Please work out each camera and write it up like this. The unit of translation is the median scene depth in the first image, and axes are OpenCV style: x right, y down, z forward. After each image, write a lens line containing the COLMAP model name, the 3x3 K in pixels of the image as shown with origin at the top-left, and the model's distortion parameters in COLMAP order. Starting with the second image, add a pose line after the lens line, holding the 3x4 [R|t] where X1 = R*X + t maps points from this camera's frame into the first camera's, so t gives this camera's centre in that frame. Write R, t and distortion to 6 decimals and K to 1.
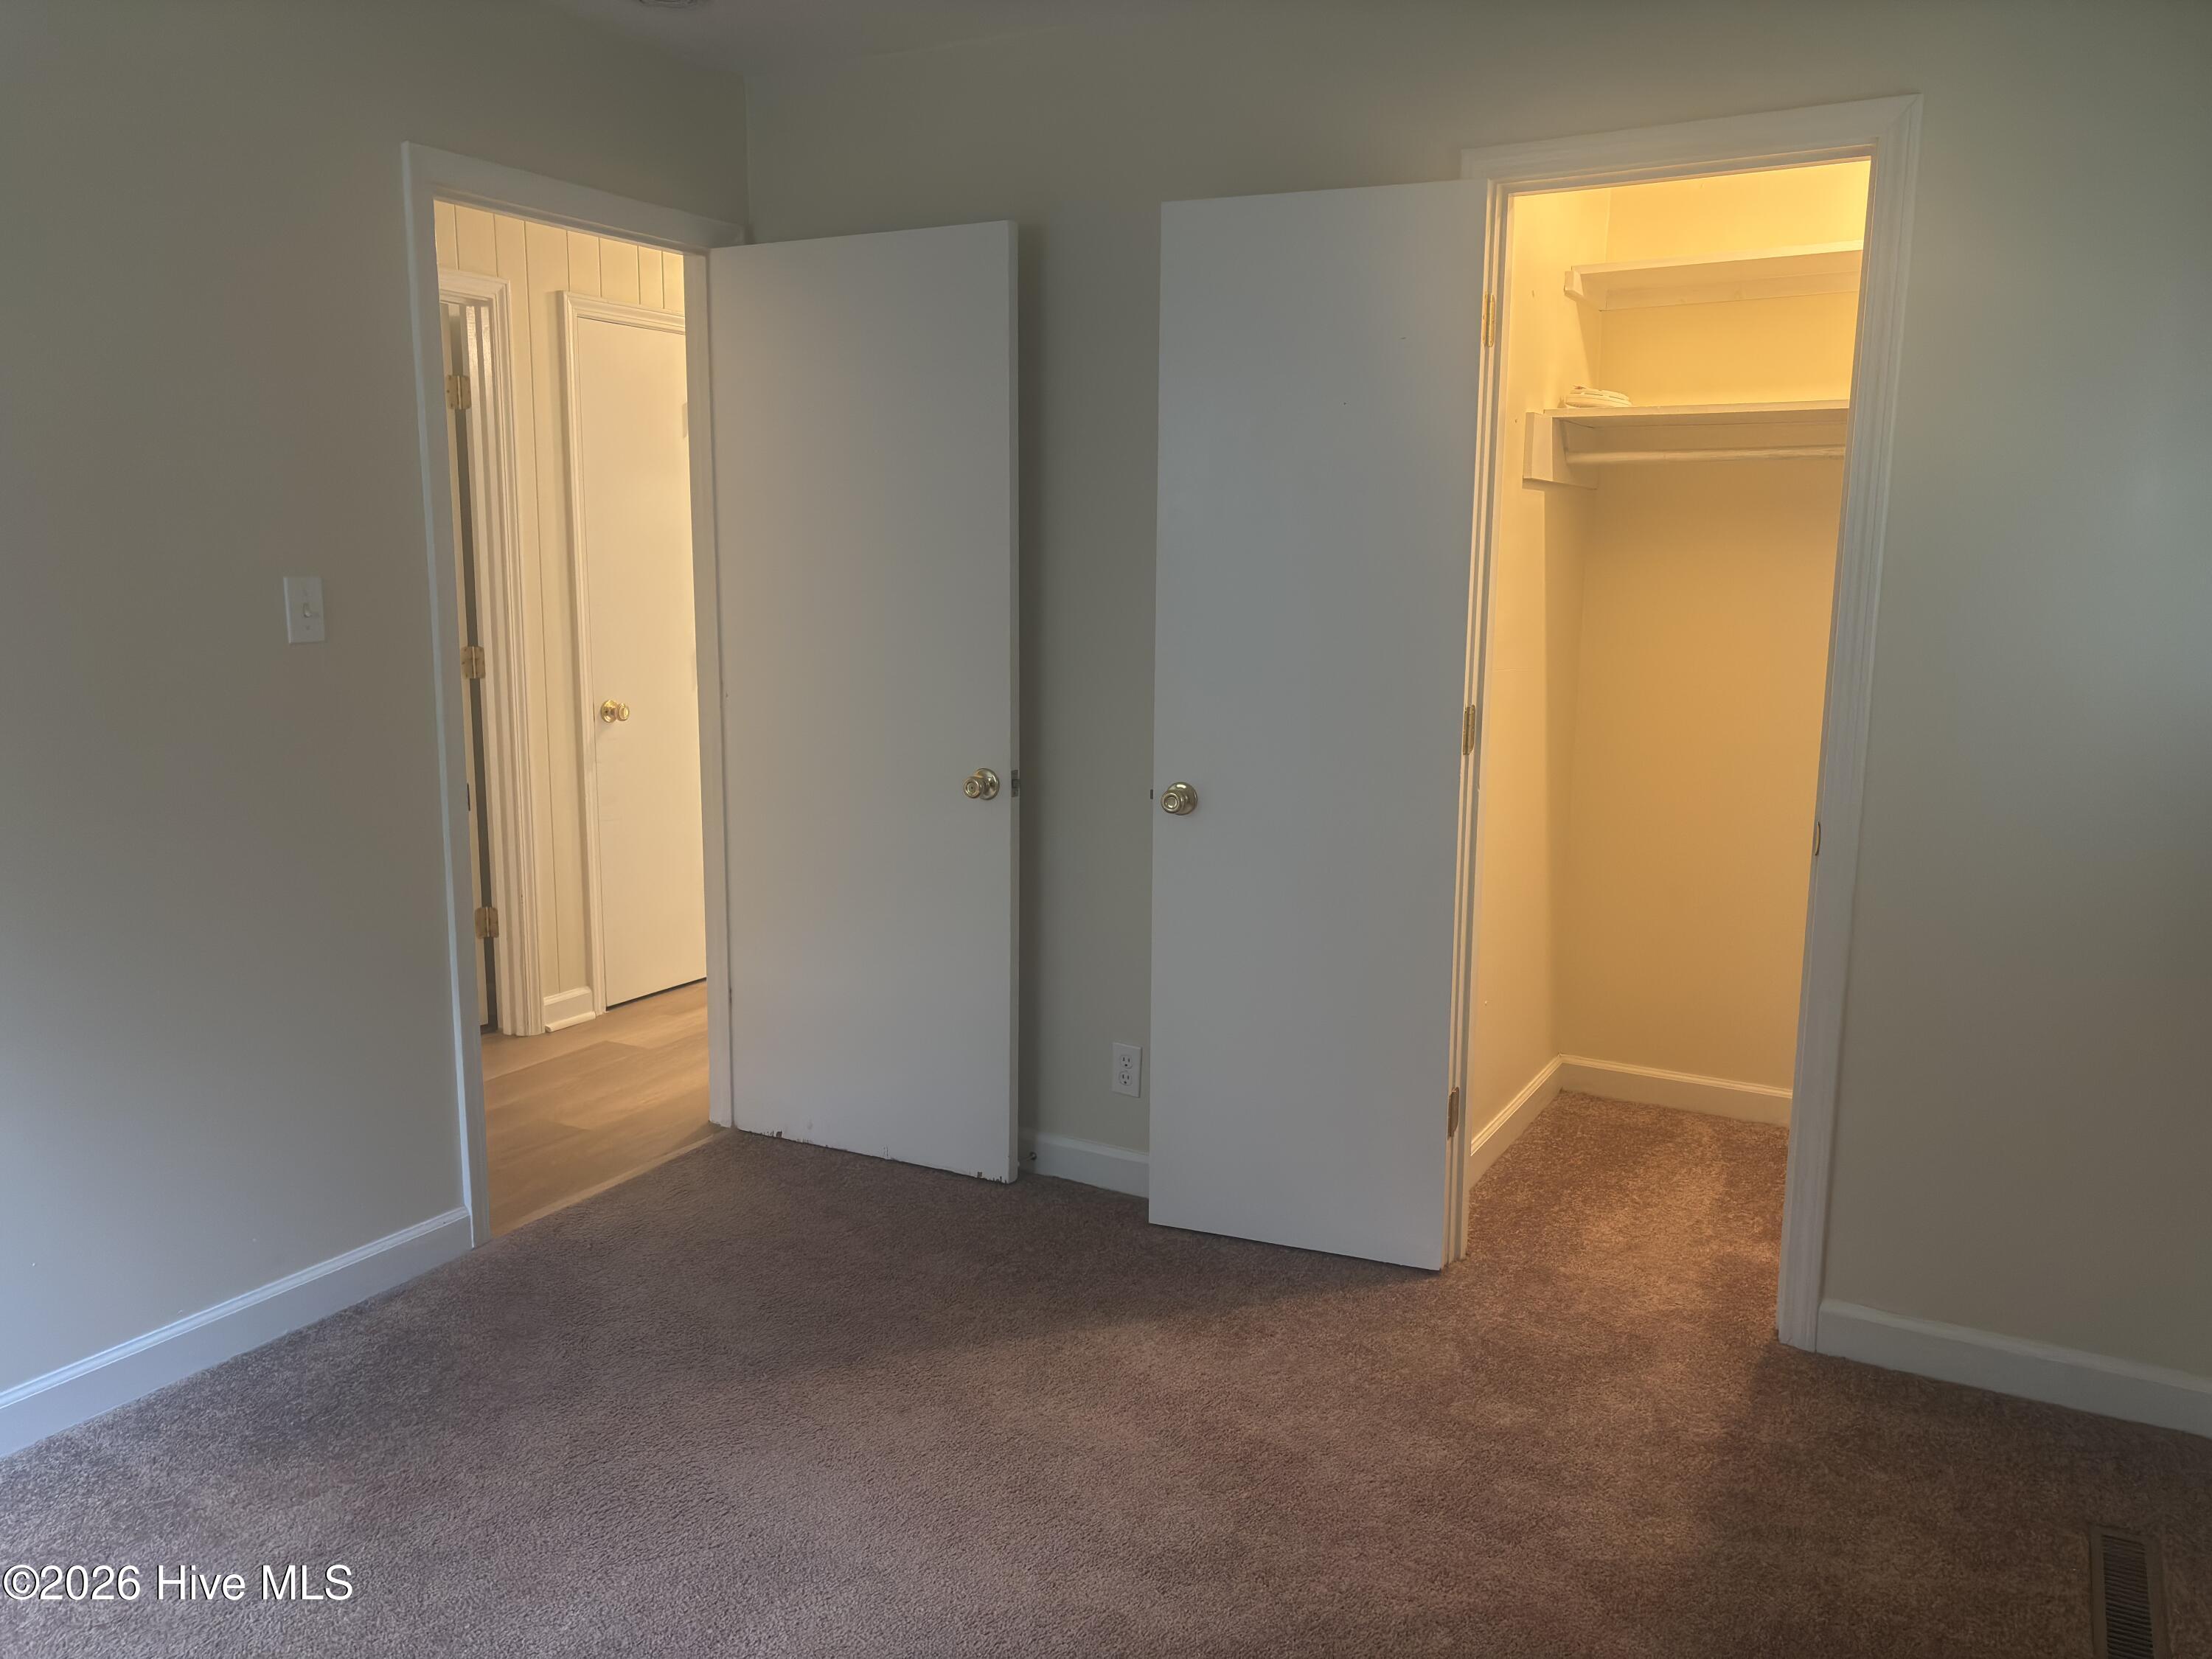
lens RADIAL K [[1662.7, 0, 1106.0], [0, 1662.7, 829.5], [0, 0, 1]] dist [0.000199, 0.001292]
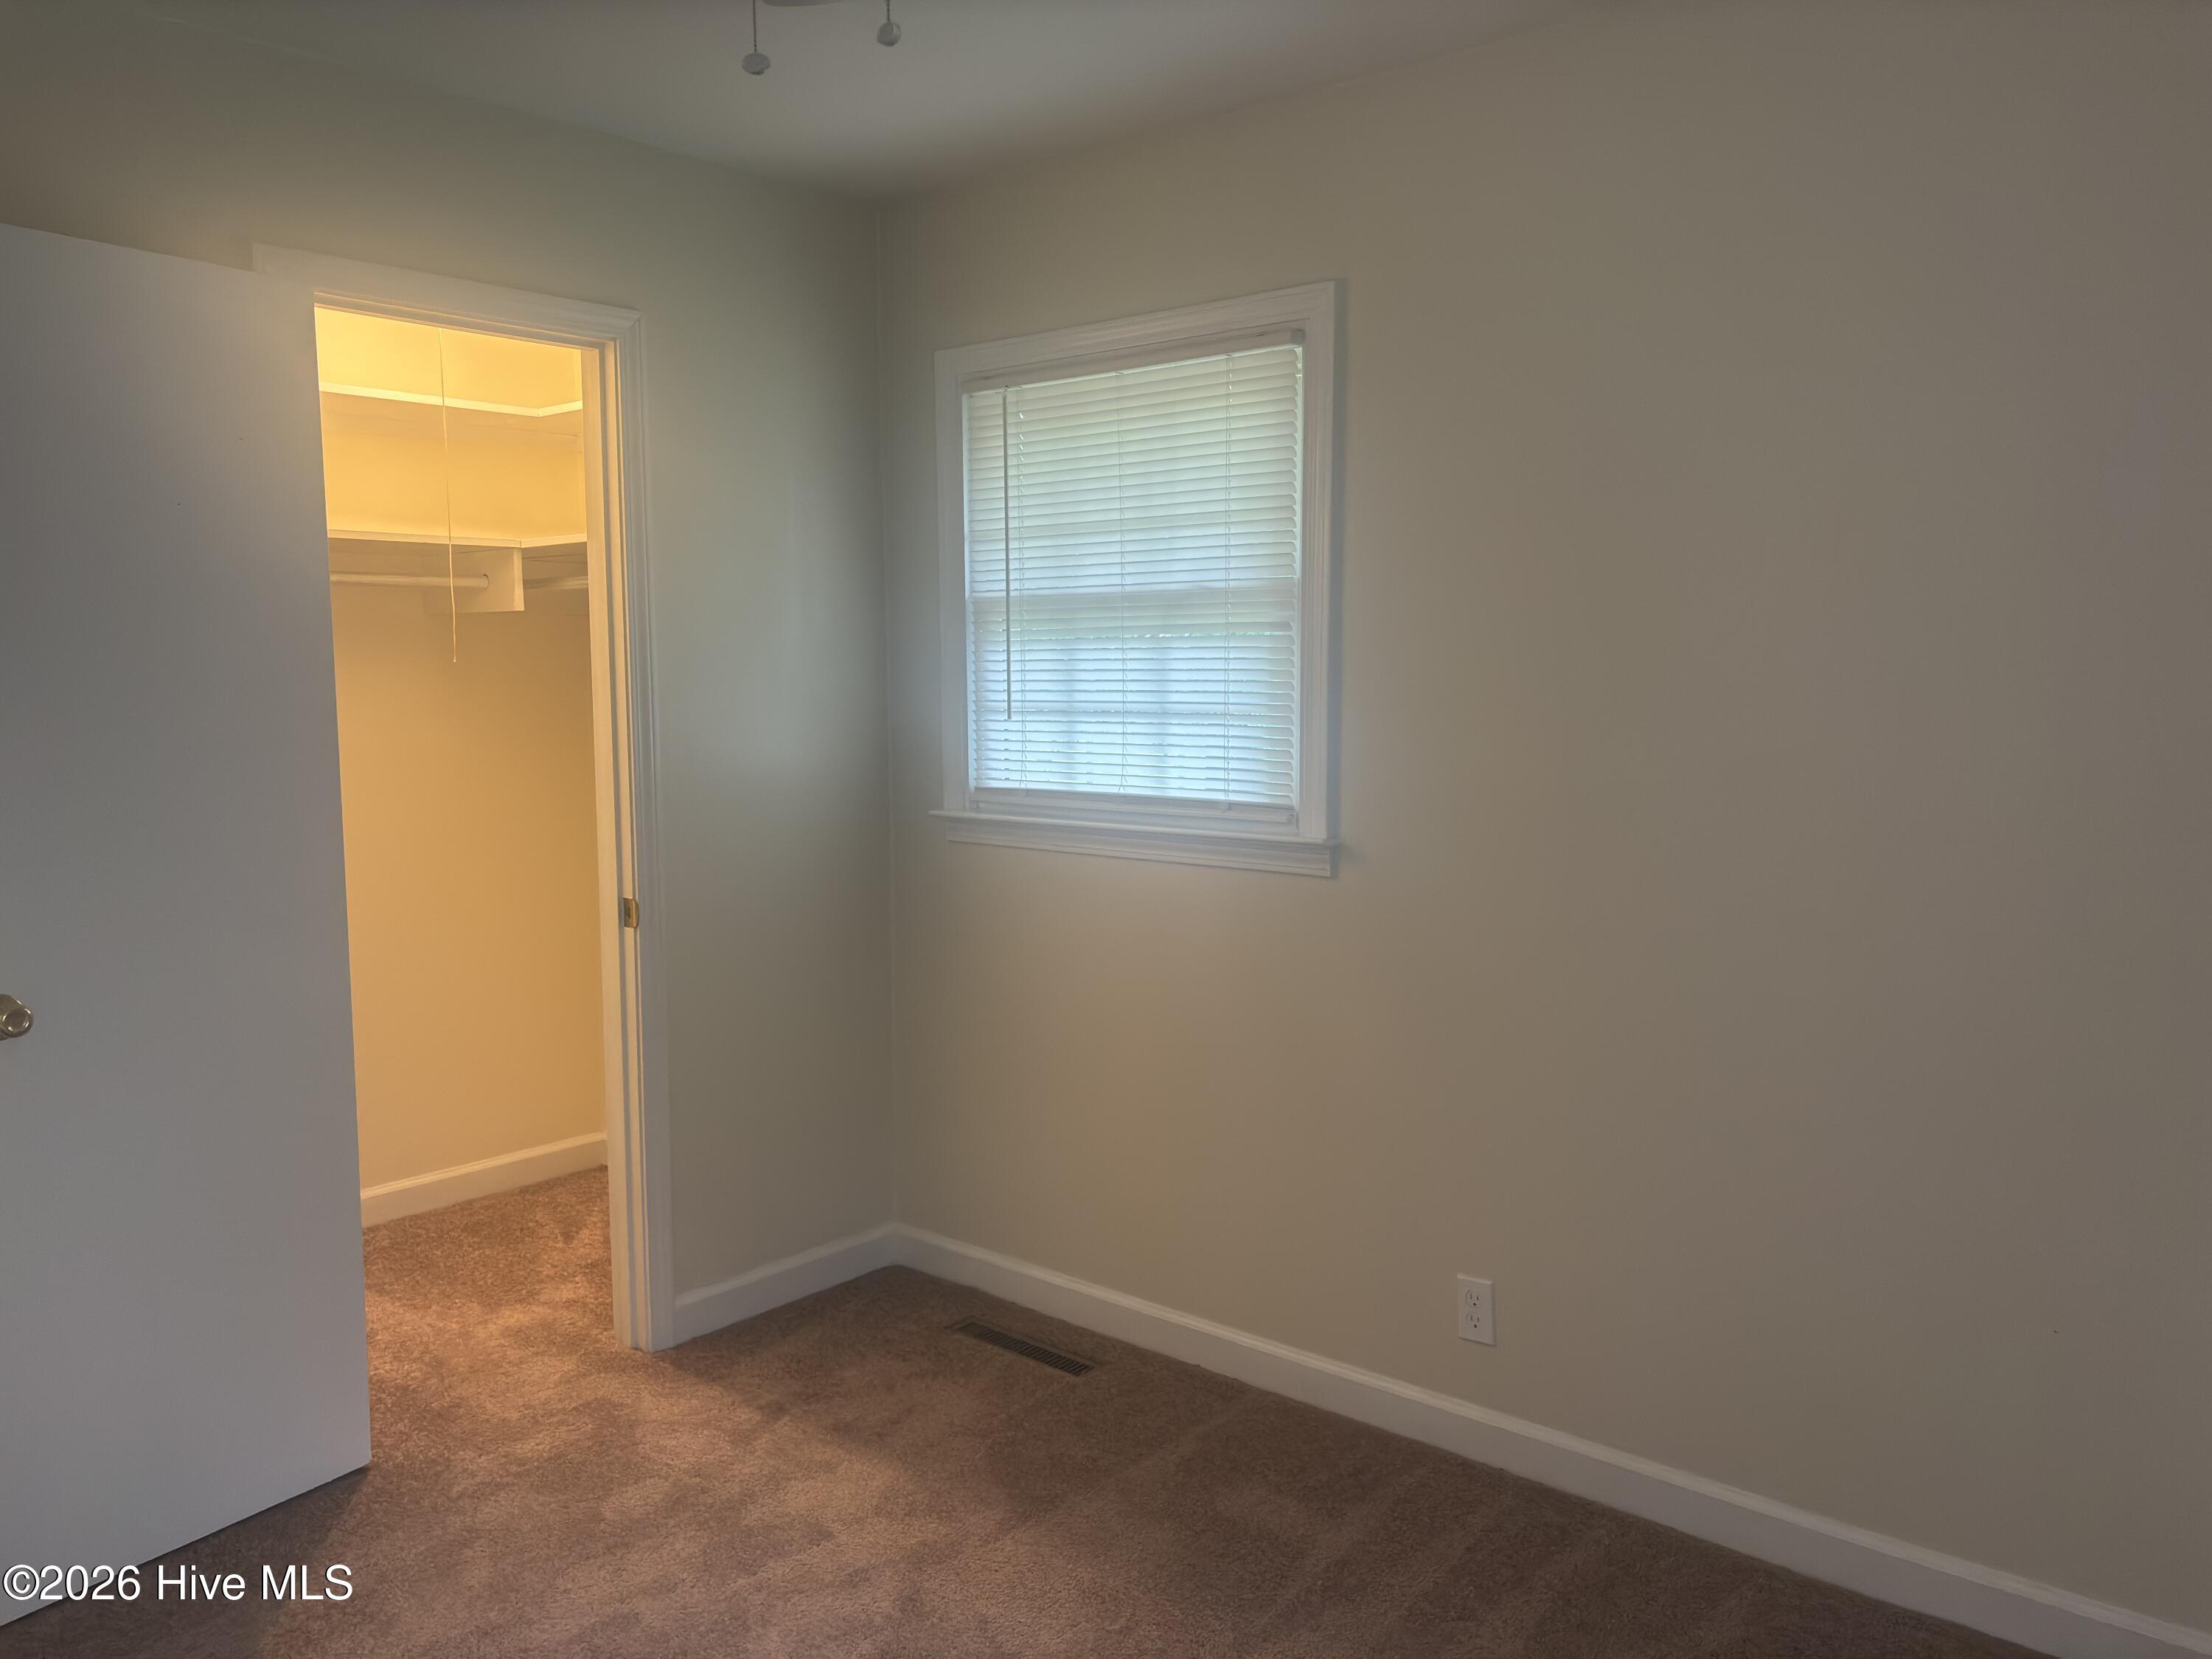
lens RADIAL K [[1662.7, 0, 1106.0], [0, 1662.7, 829.5], [0, 0, 1]] dist [0.000199, 0.001292]
pose [[0.196711, -0.105794, 0.974737, -0.657167], [0.169914, 0.982797, 0.072379, -0.082111], [-0.965626, 0.151383, 0.211303, 0.425568]]
